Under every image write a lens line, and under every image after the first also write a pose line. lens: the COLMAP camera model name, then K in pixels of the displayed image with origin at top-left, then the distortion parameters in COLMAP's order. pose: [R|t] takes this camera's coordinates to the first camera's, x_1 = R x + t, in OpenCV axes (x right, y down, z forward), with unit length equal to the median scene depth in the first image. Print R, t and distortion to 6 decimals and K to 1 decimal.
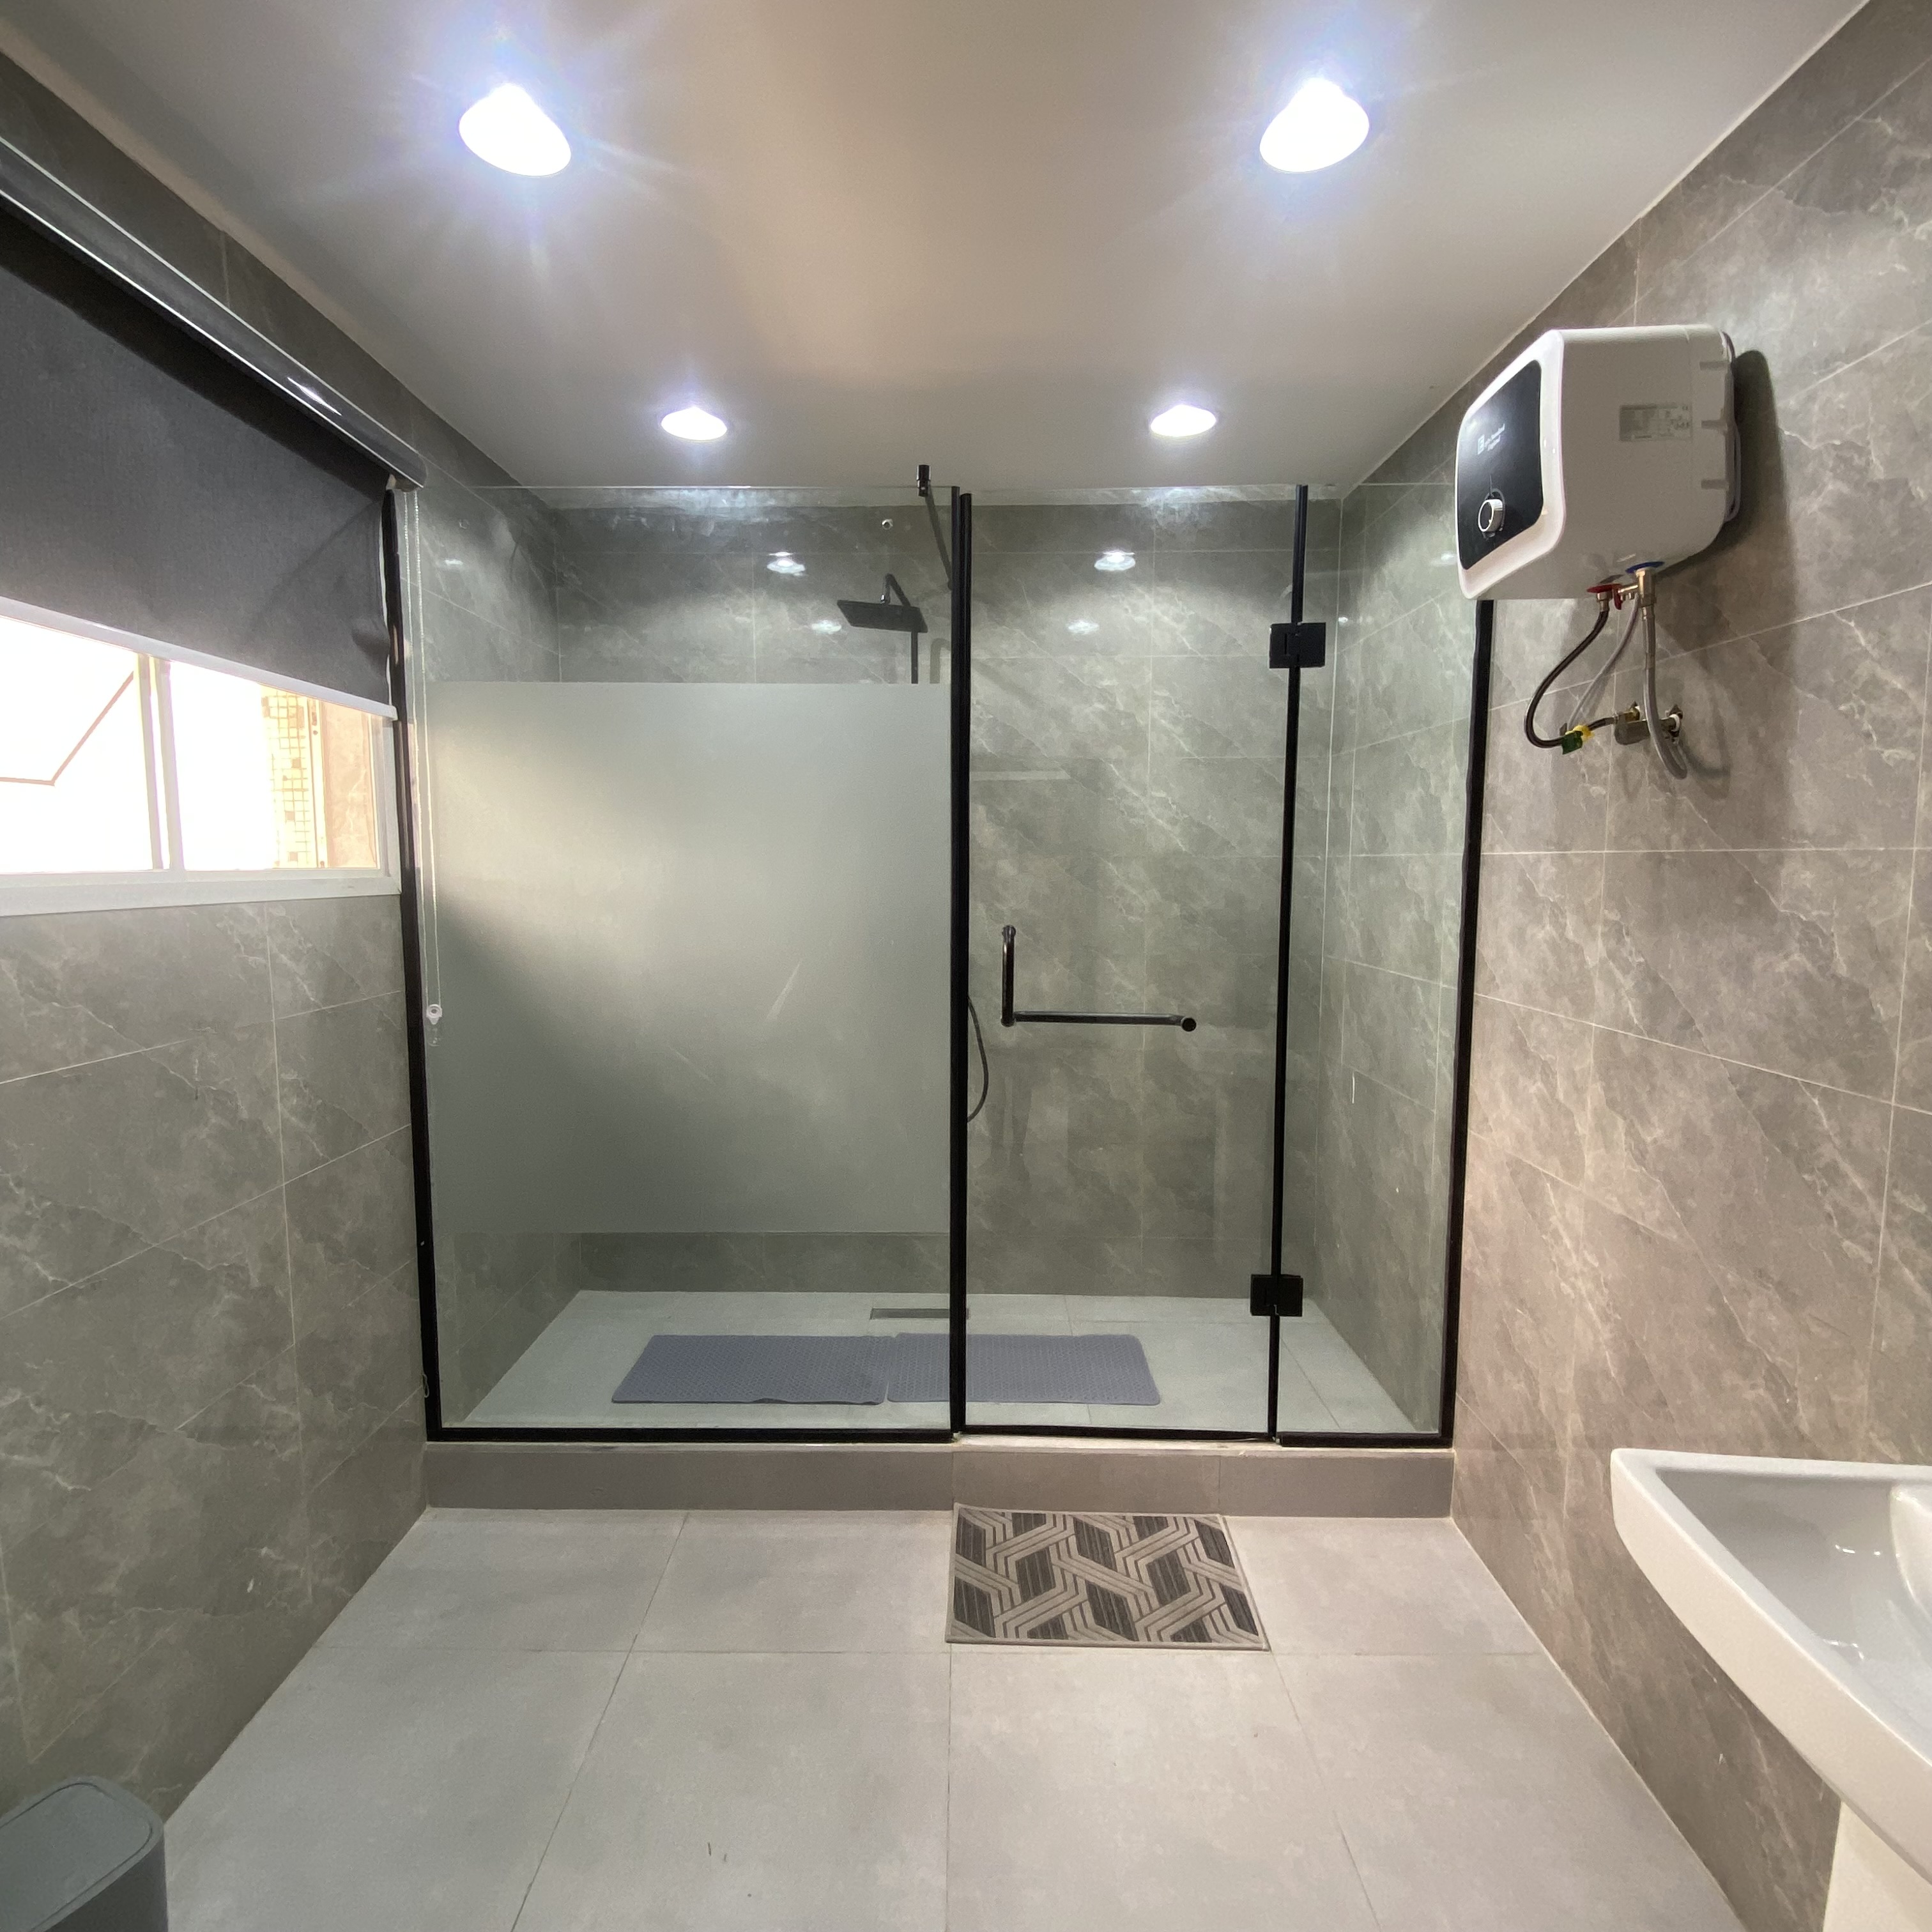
lens RADIAL K [[1055.6, 0, 975.1], [0, 1055.6, 964.4], [0, 0, 1]] dist [0.003976, -0.008805]
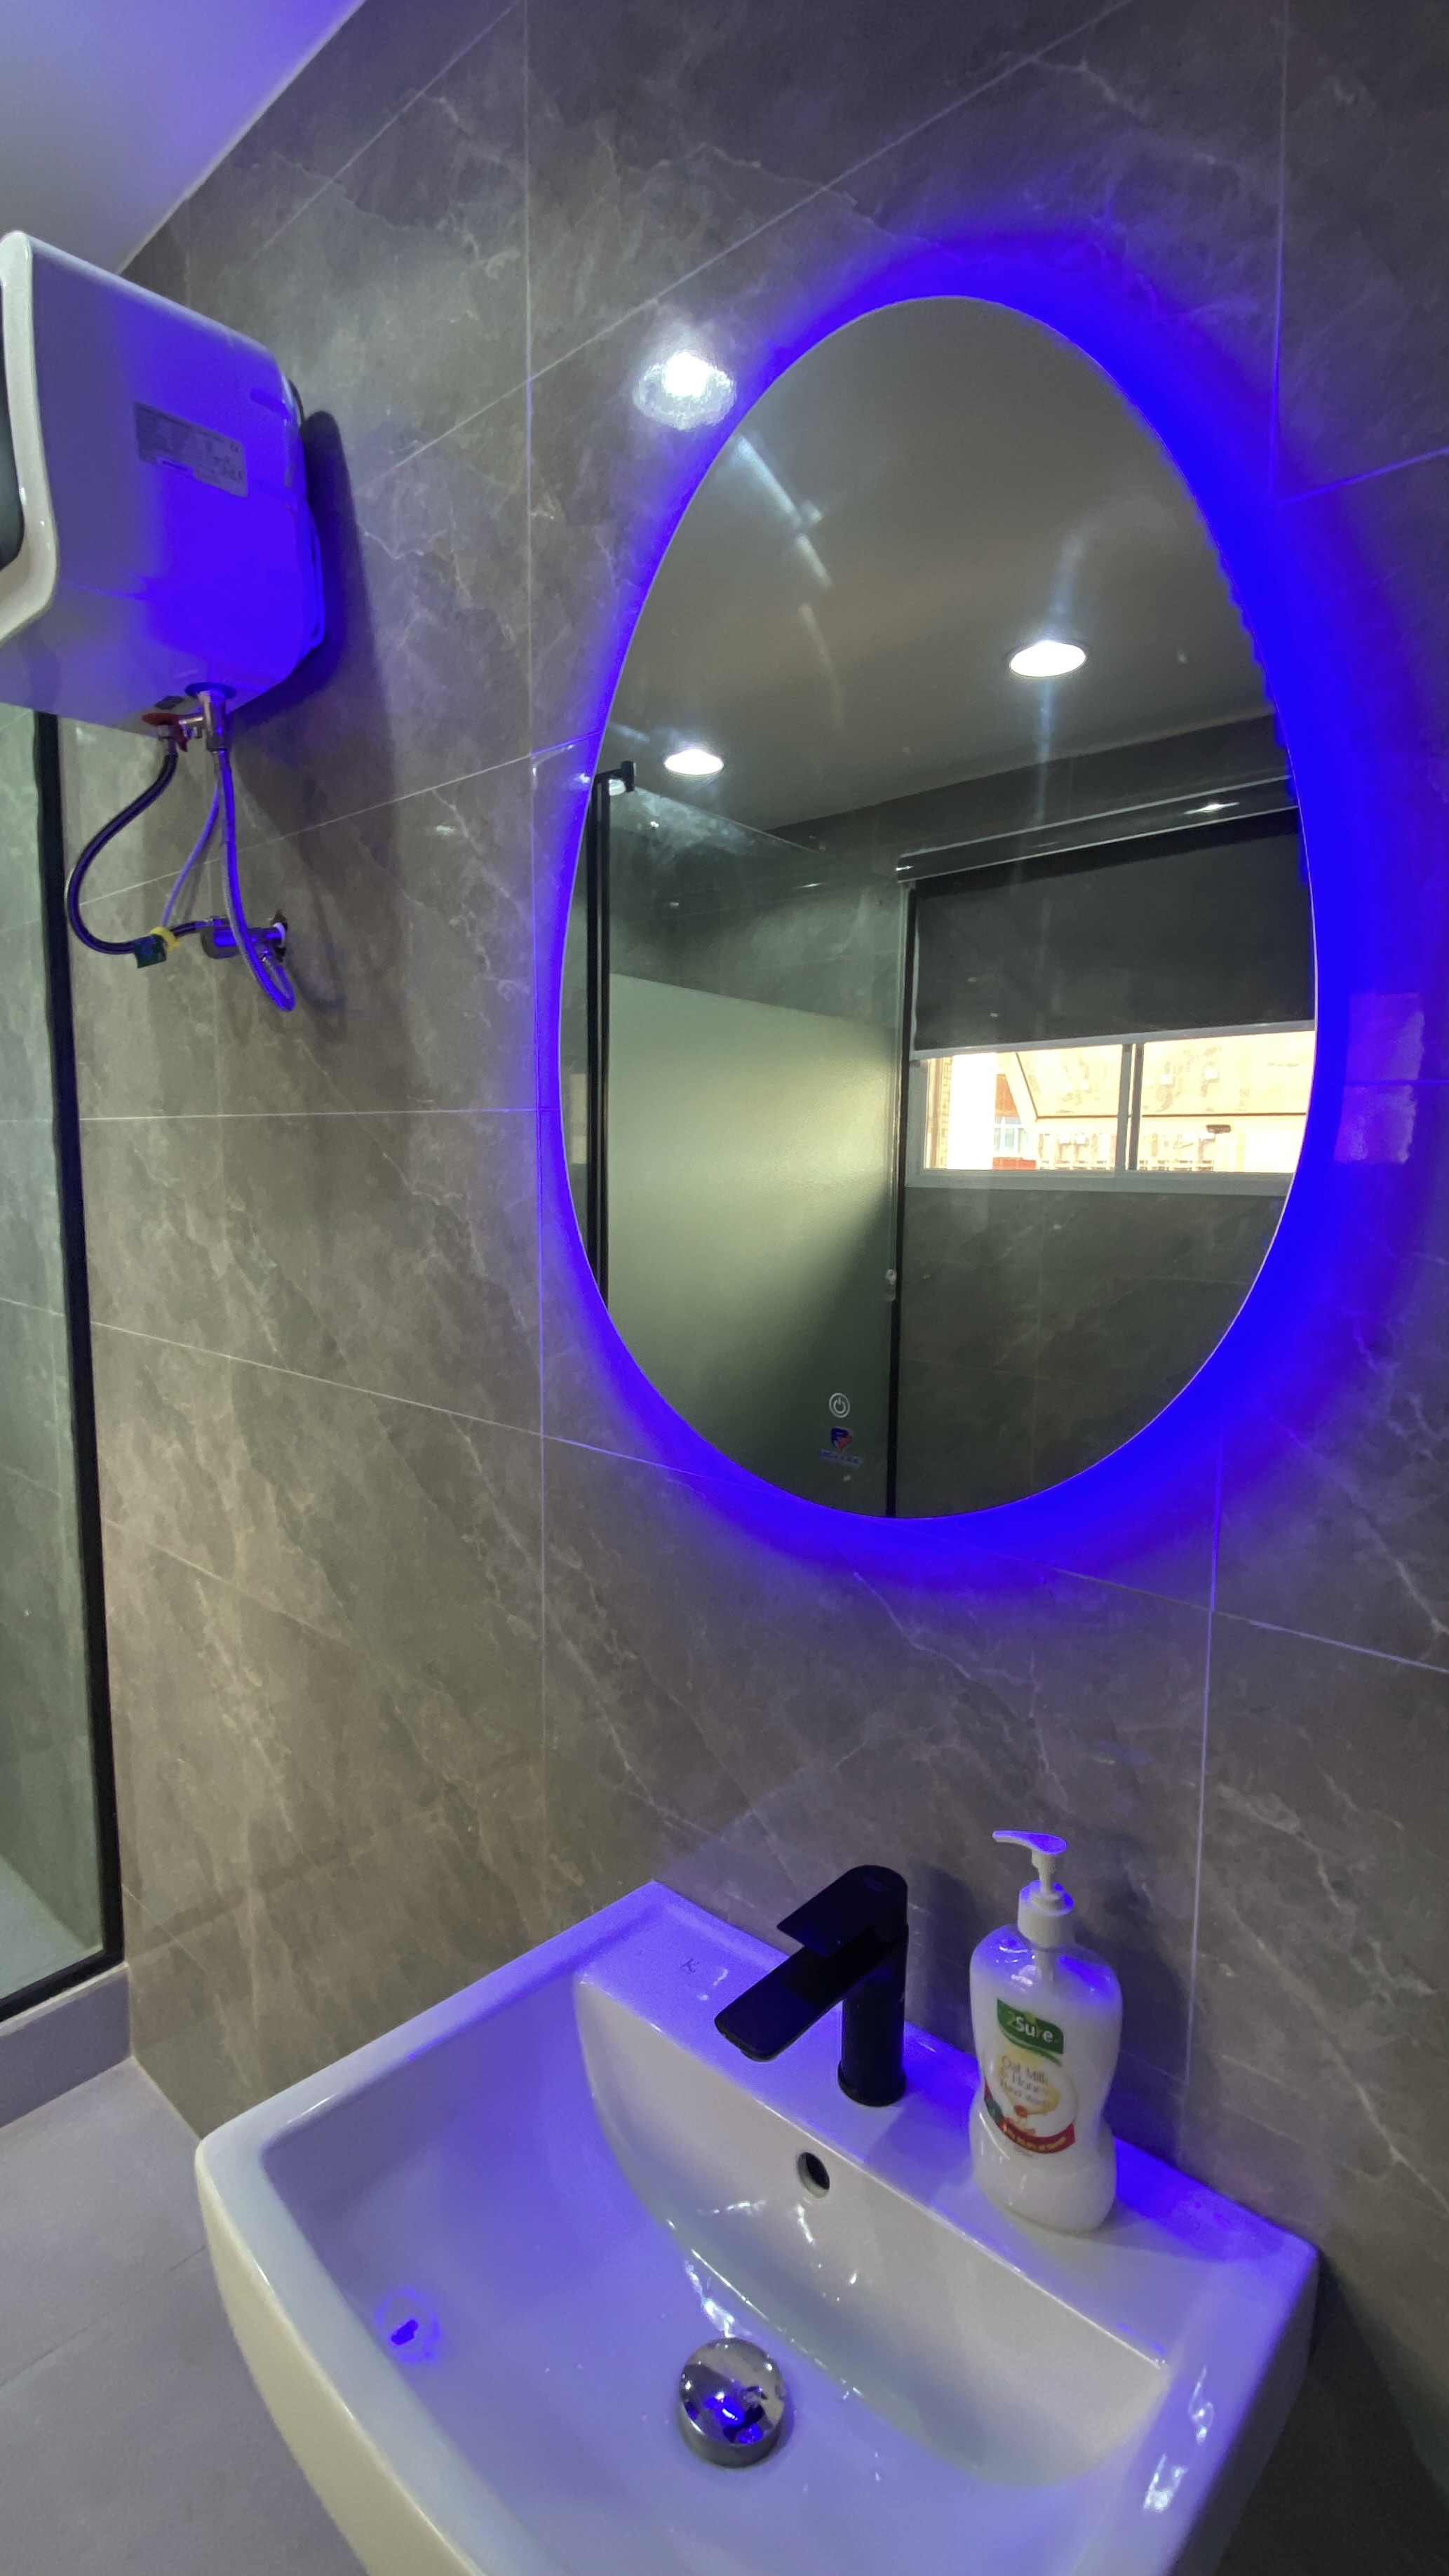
lens RADIAL K [[1185.9, 0, 719.5], [0, 1185.9, 1293.0], [0, 0, 1]] dist [-0.033084, -0.005079]
pose [[0.665599, -0.085811, 0.741360, 0.259886], [0.064664, 0.996263, 0.057260, -0.013220], [-0.743503, 0.009827, 0.668660, 0.255793]]
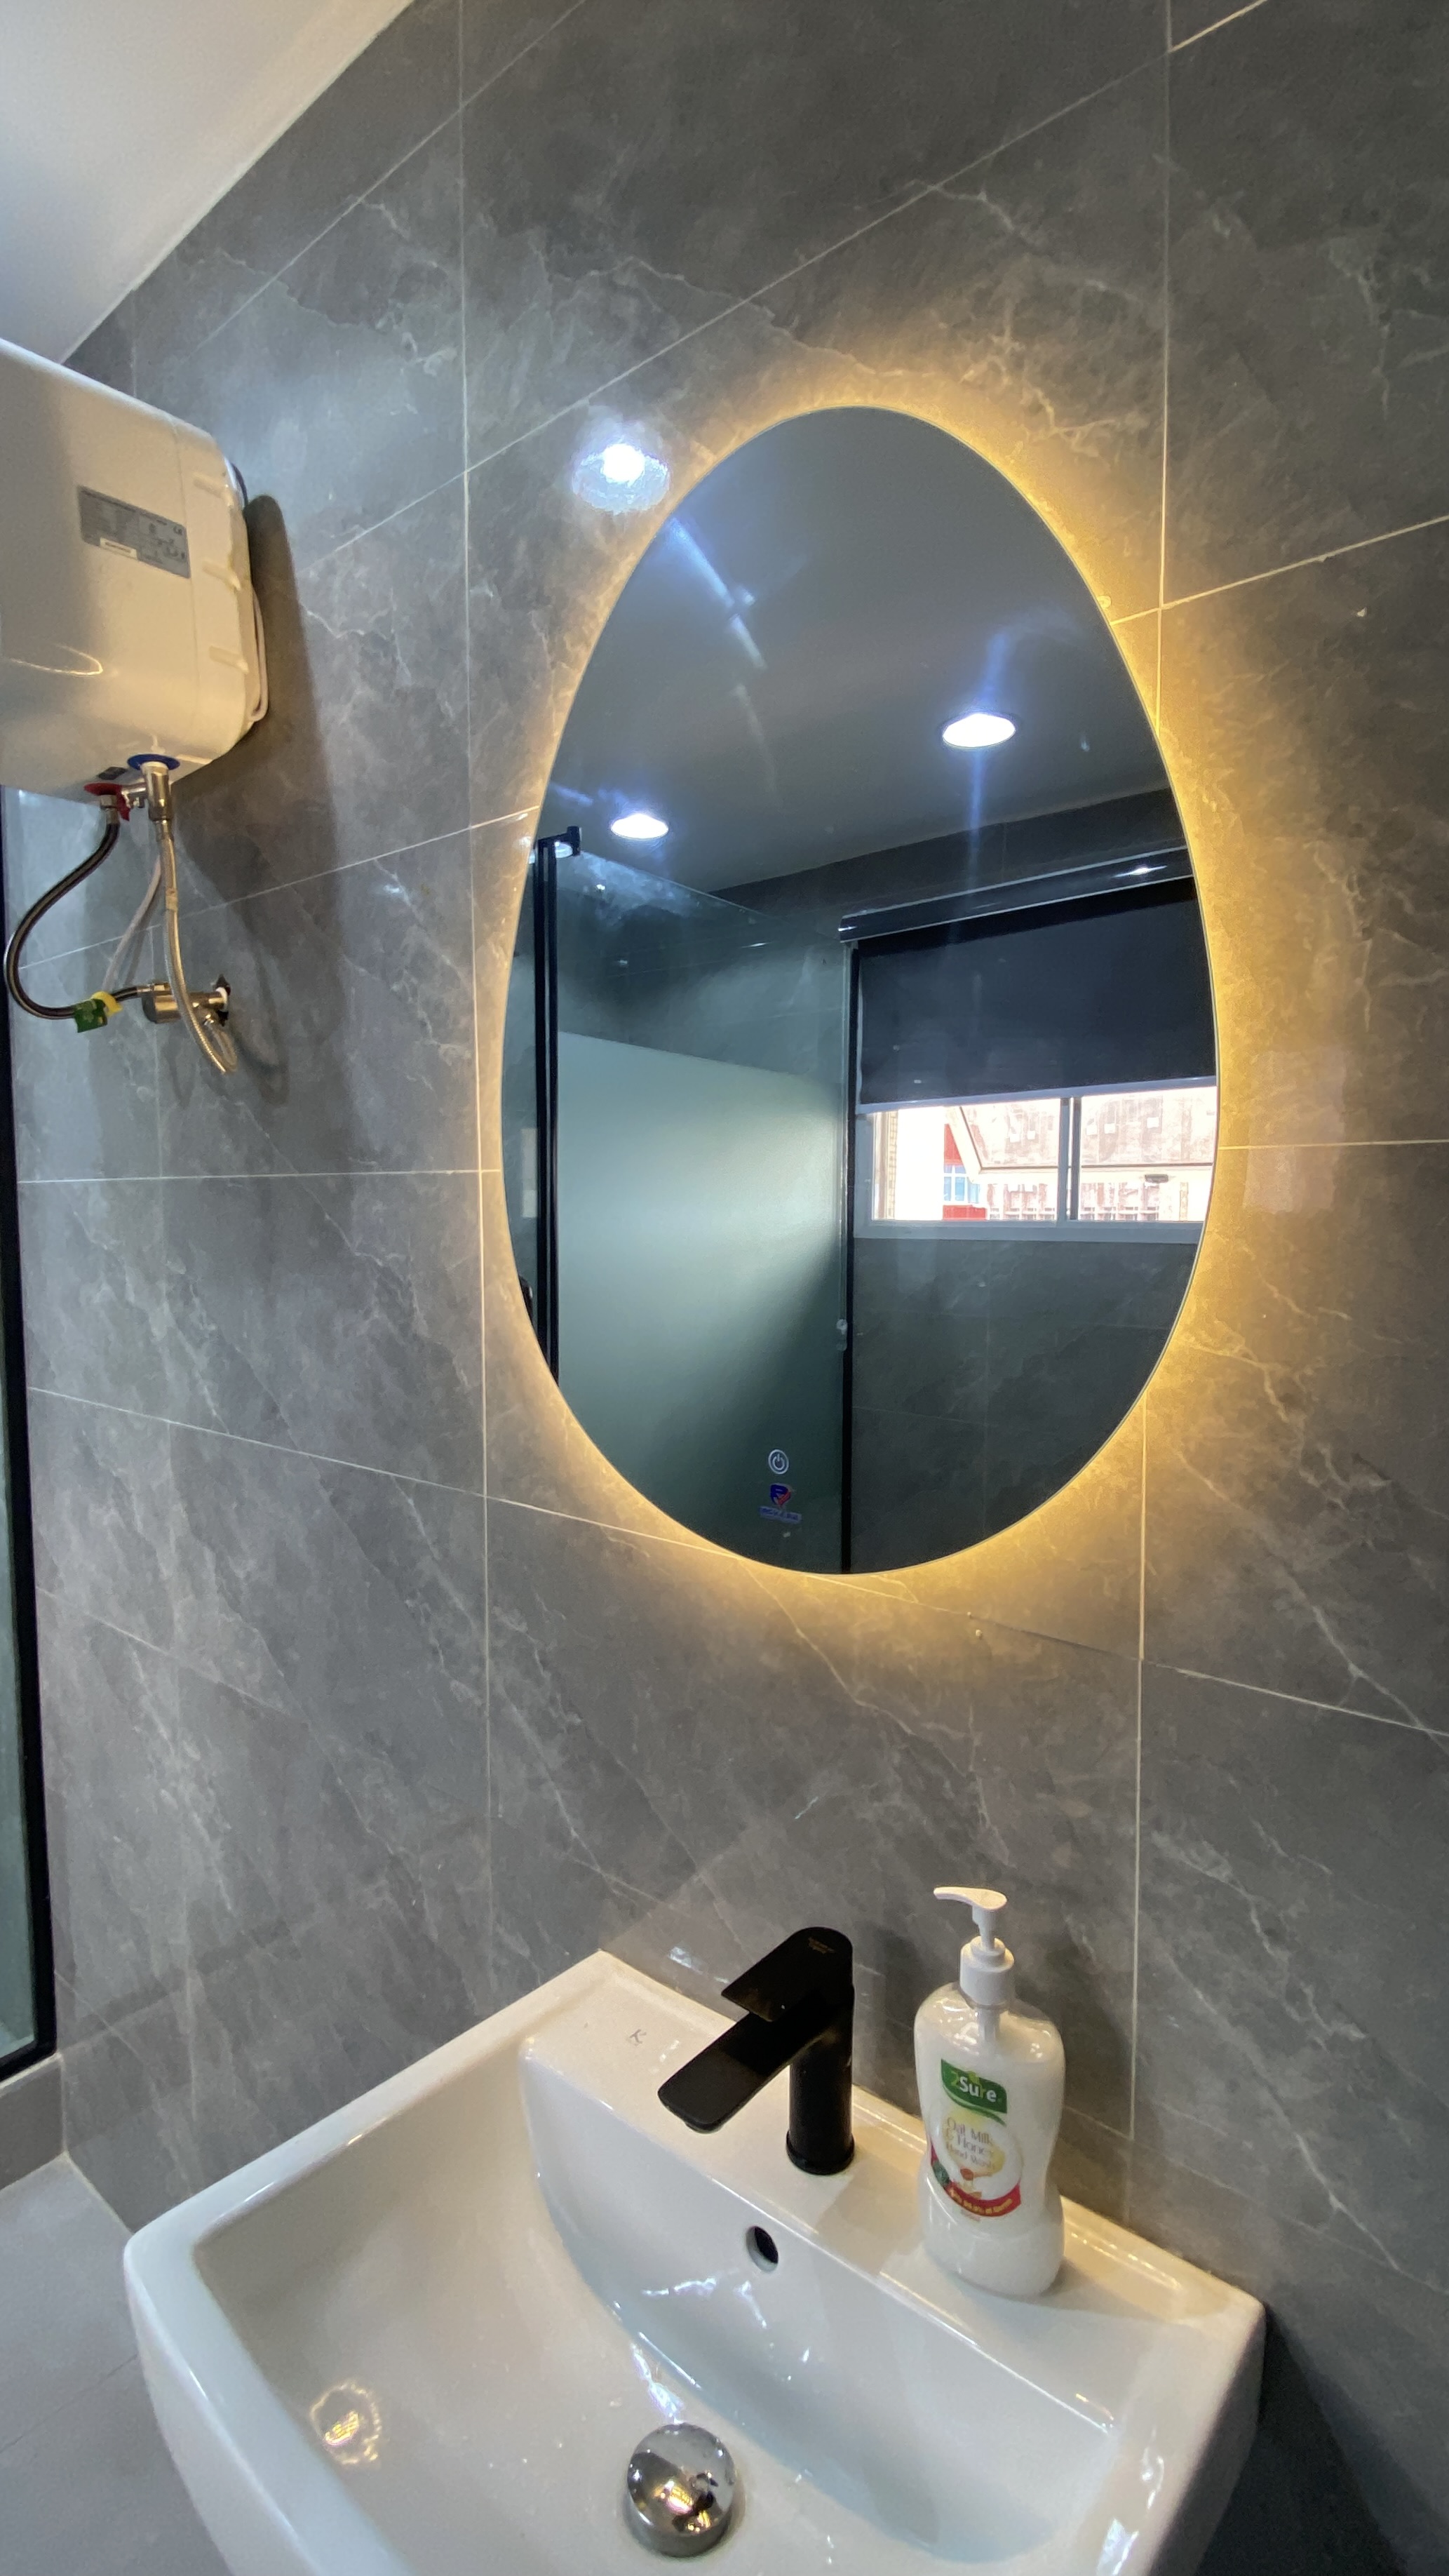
lens RADIAL K [[1185.9, 0, 724.1], [0, 1185.9, 1286.1], [0, 0, 1]] dist [-0.033084, -0.005079]
pose [[0.632616, -0.057154, 0.772354, 0.259874], [0.076546, 0.997004, 0.011081, -0.016804], [-0.770673, 0.052110, 0.635096, 0.245074]]
